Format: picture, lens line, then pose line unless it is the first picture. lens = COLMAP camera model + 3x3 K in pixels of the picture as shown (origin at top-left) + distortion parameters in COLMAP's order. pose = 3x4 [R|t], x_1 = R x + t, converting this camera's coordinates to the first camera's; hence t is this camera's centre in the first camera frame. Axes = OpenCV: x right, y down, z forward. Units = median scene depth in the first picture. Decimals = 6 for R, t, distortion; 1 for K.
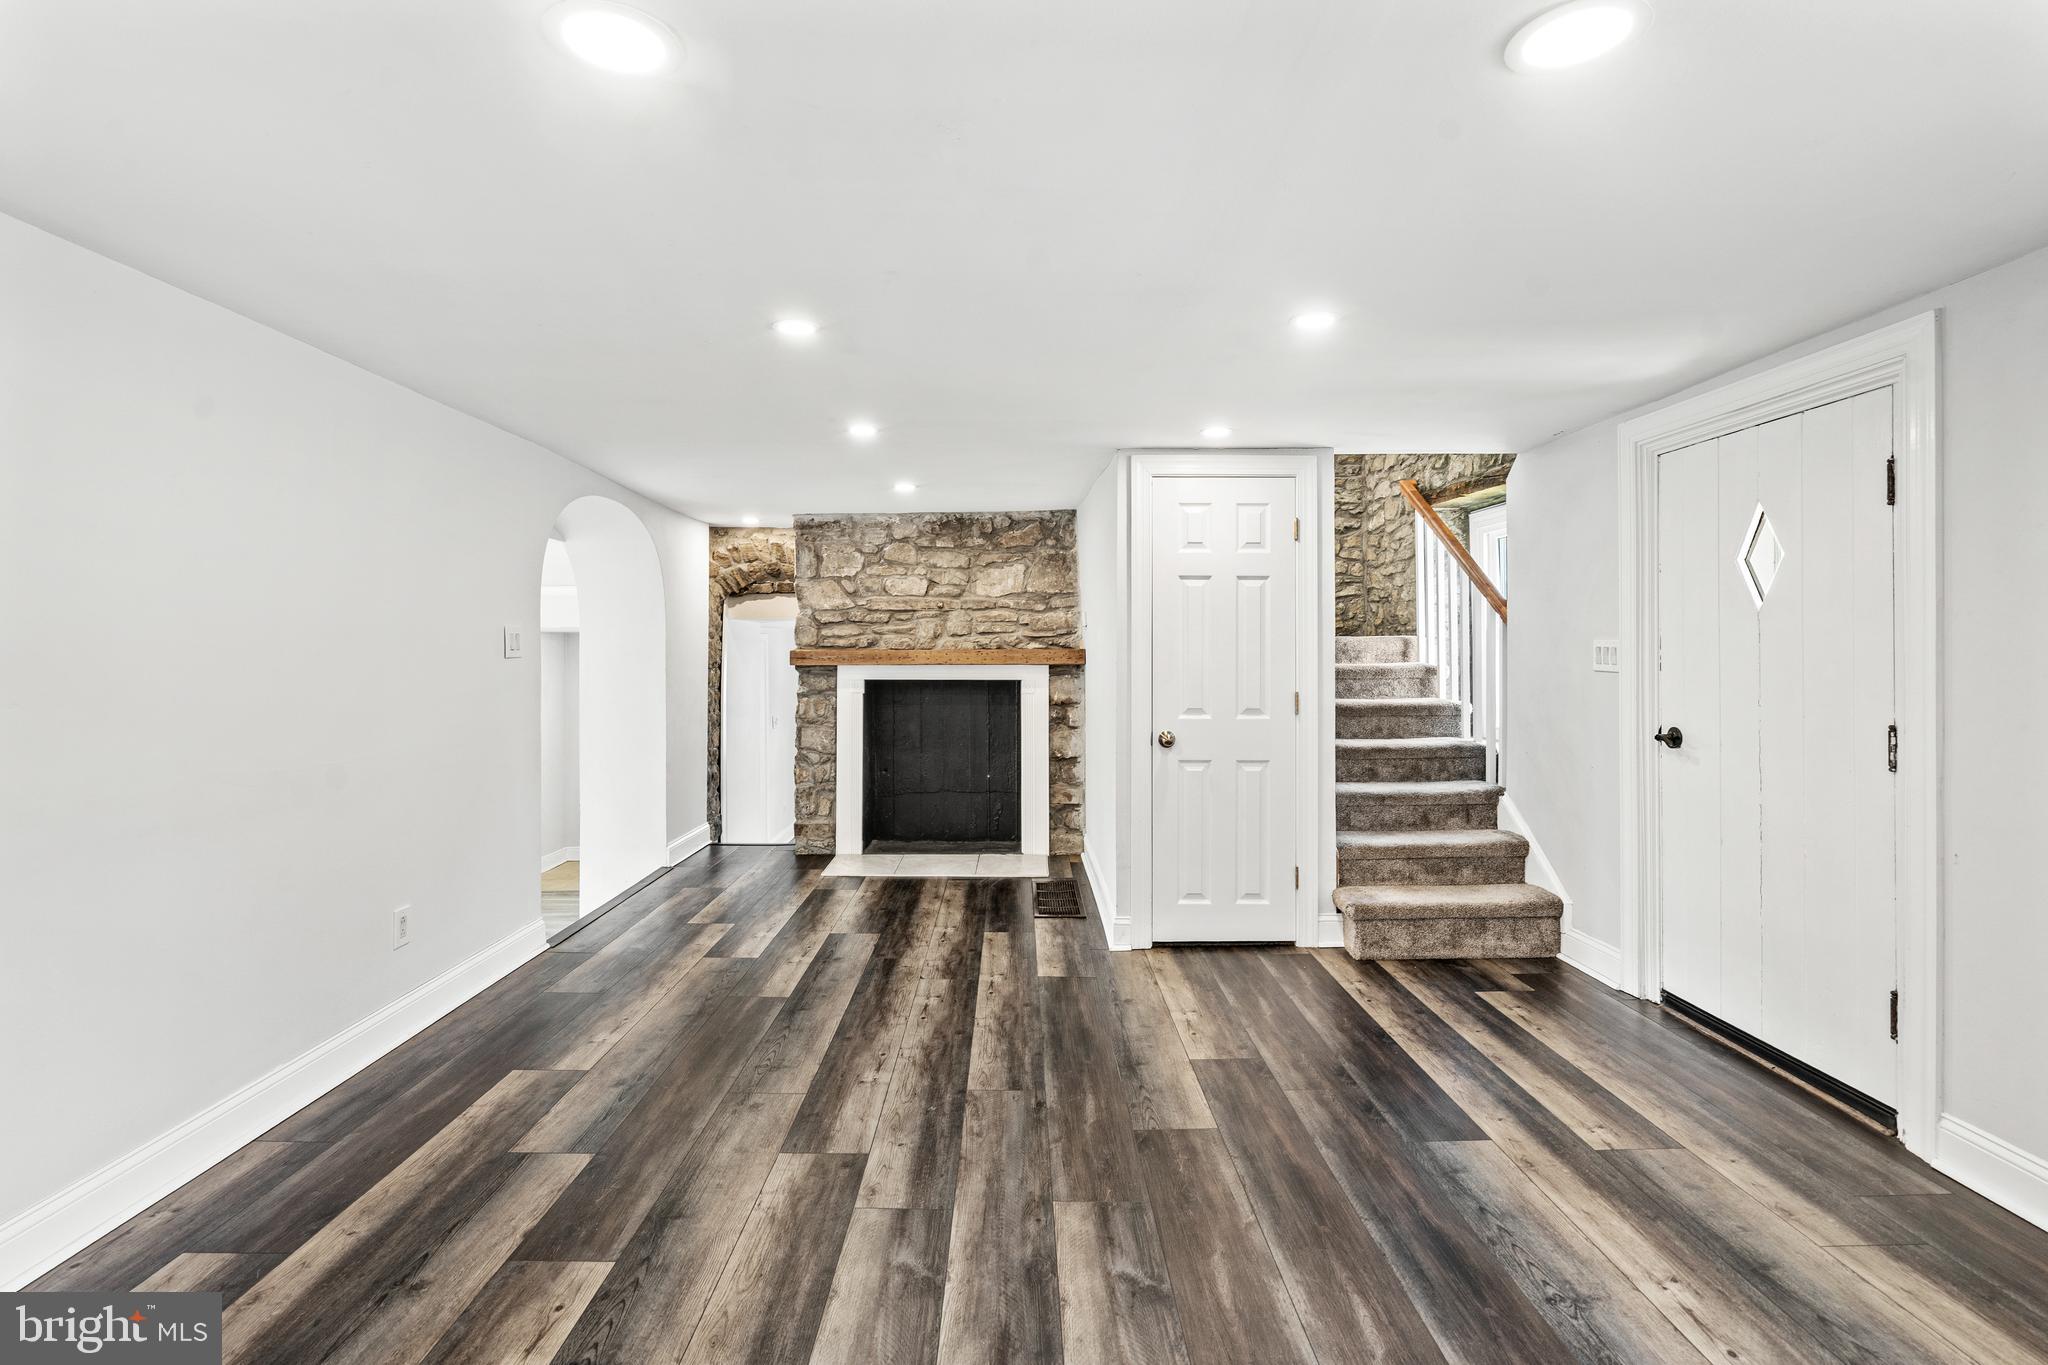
lens RADIAL K [[955.3, 0, 1019.9], [0, 955.3, 647.0], [0, 0, 1]] dist [-0.002818, 0.001207]
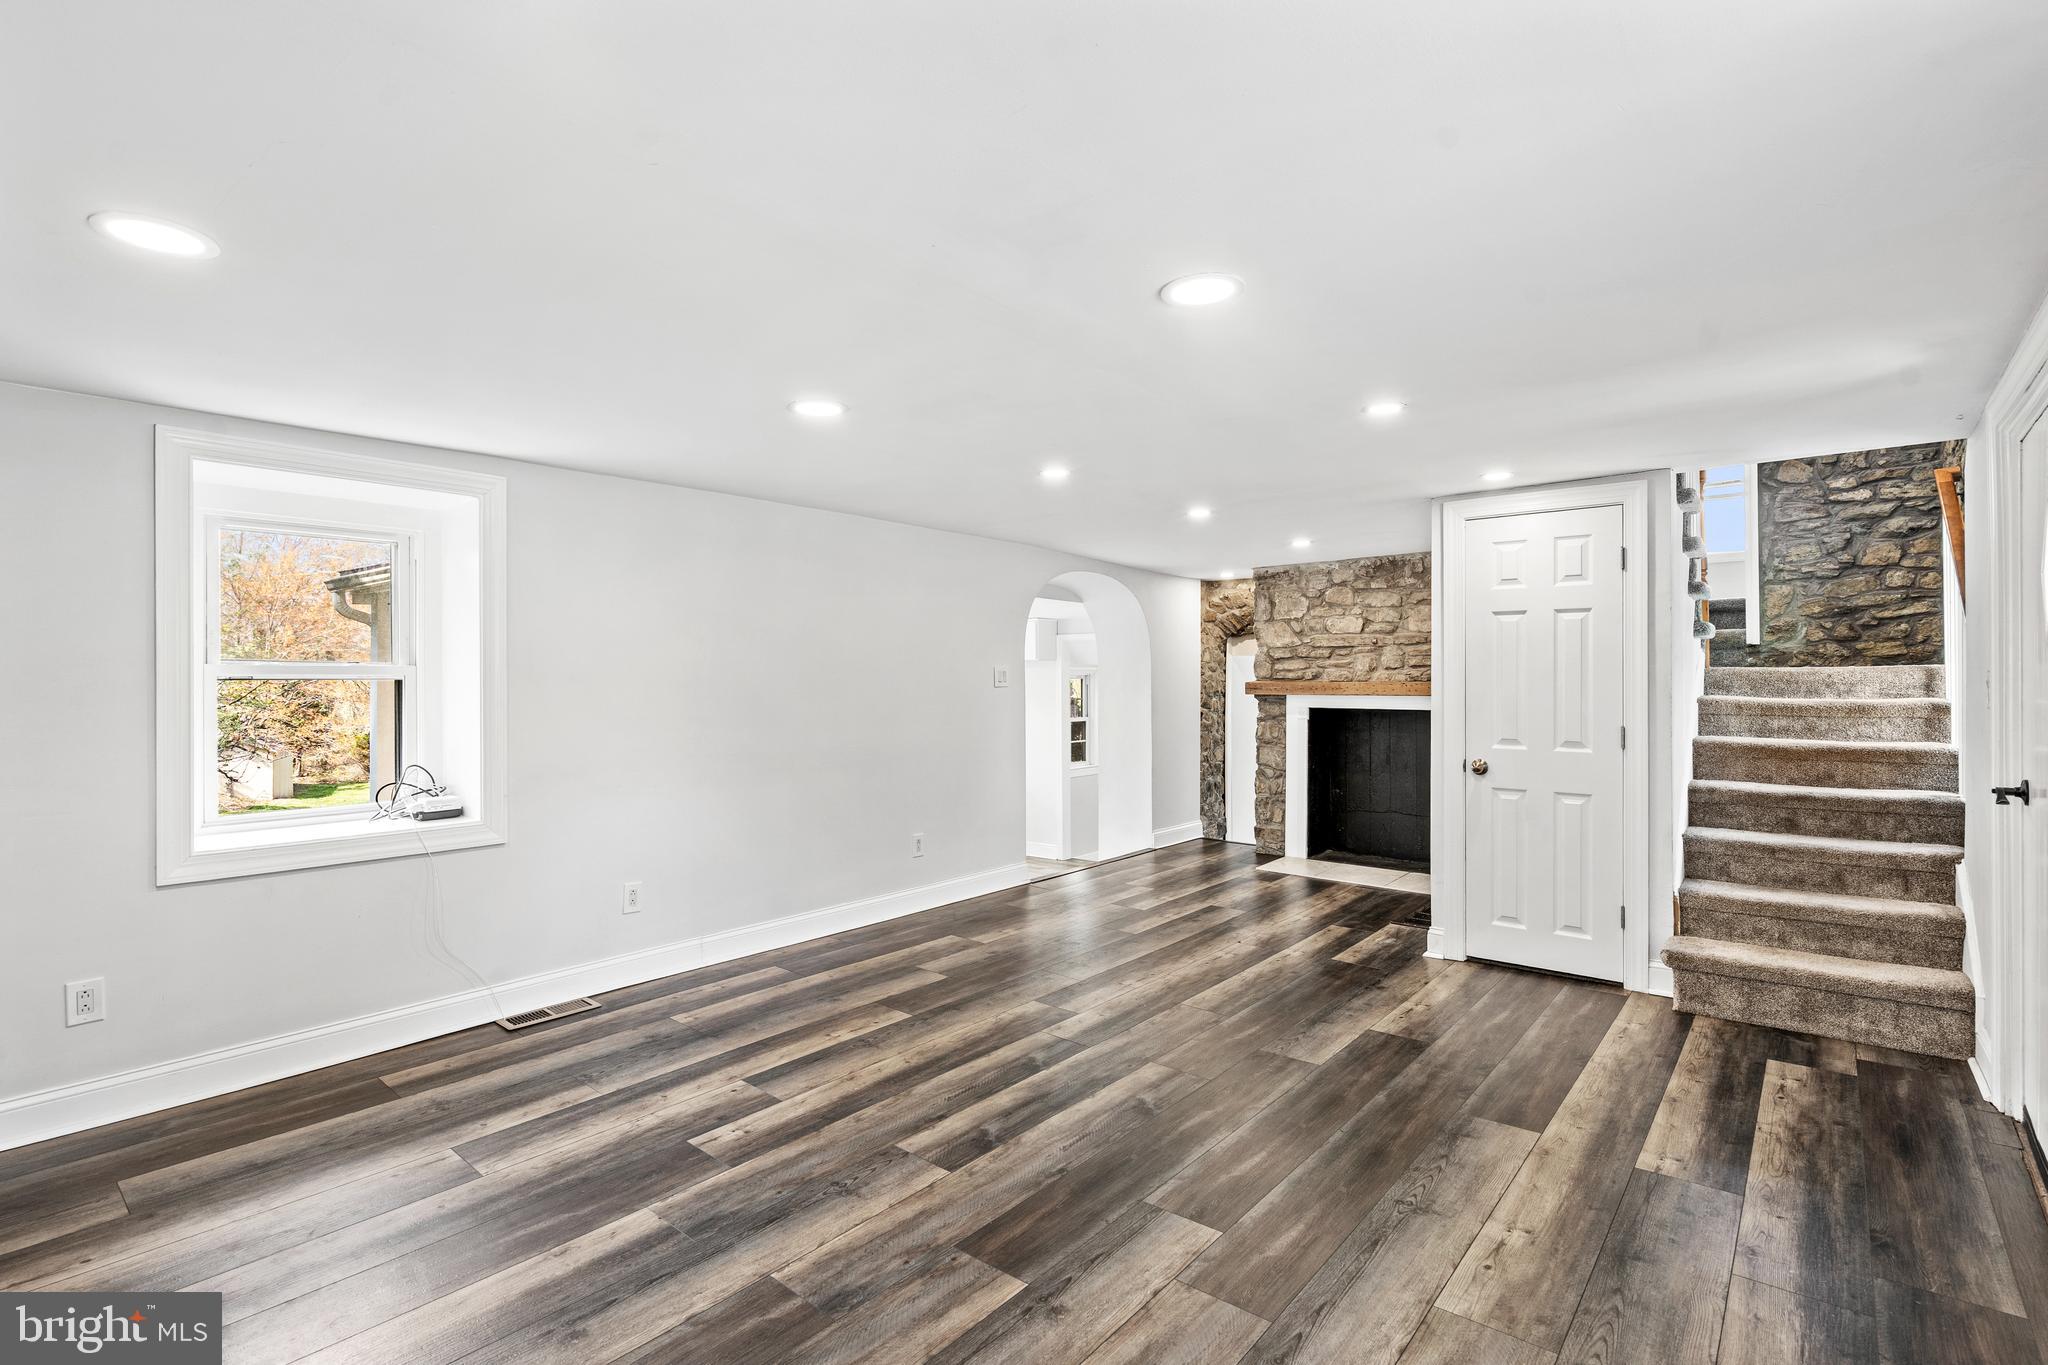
lens RADIAL K [[955.3, 0, 1042.0], [0, 955.3, 676.6], [0, 0, 1]] dist [-0.002818, 0.001207]
pose [[0.768028, -0.001762, -0.640413, 0.457001], [0.001118, 0.999998, -0.001412, -0.002244], [0.640415, 0.000368, 0.768029, -0.121889]]
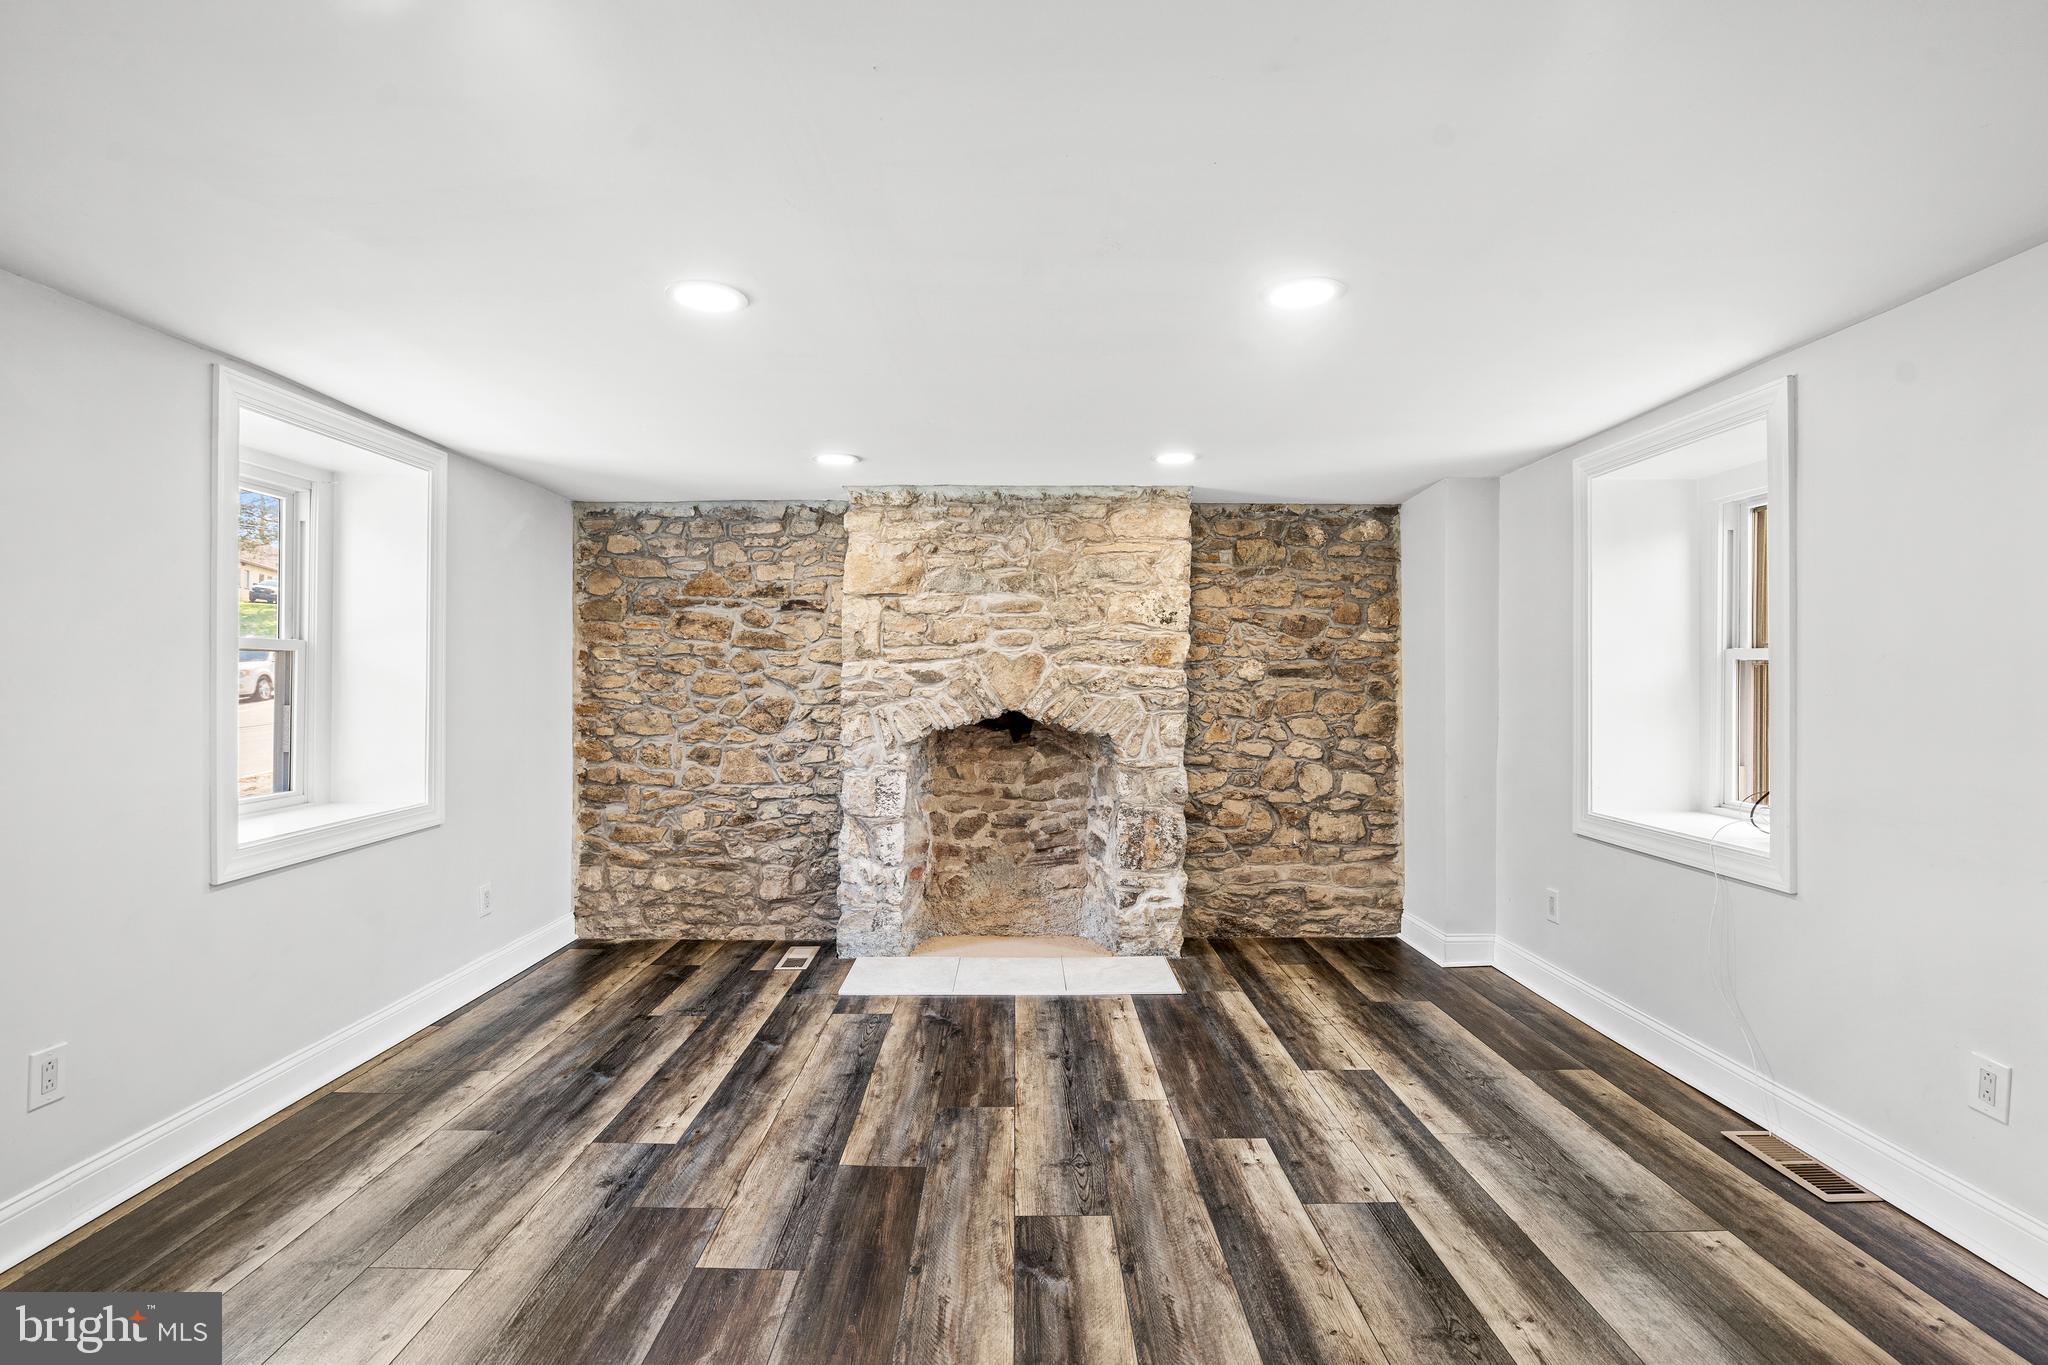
lens RADIAL K [[955.3, 0, 1017.9], [0, 955.3, 683.1], [0, 0, 1]] dist [-0.002818, 0.001207]
pose [[-0.999918, 0.007271, 0.010516, 0.012927], [0.007359, 0.999938, 0.008359, 0.002141], [-0.010454, 0.008435, -0.999910, 0.854734]]
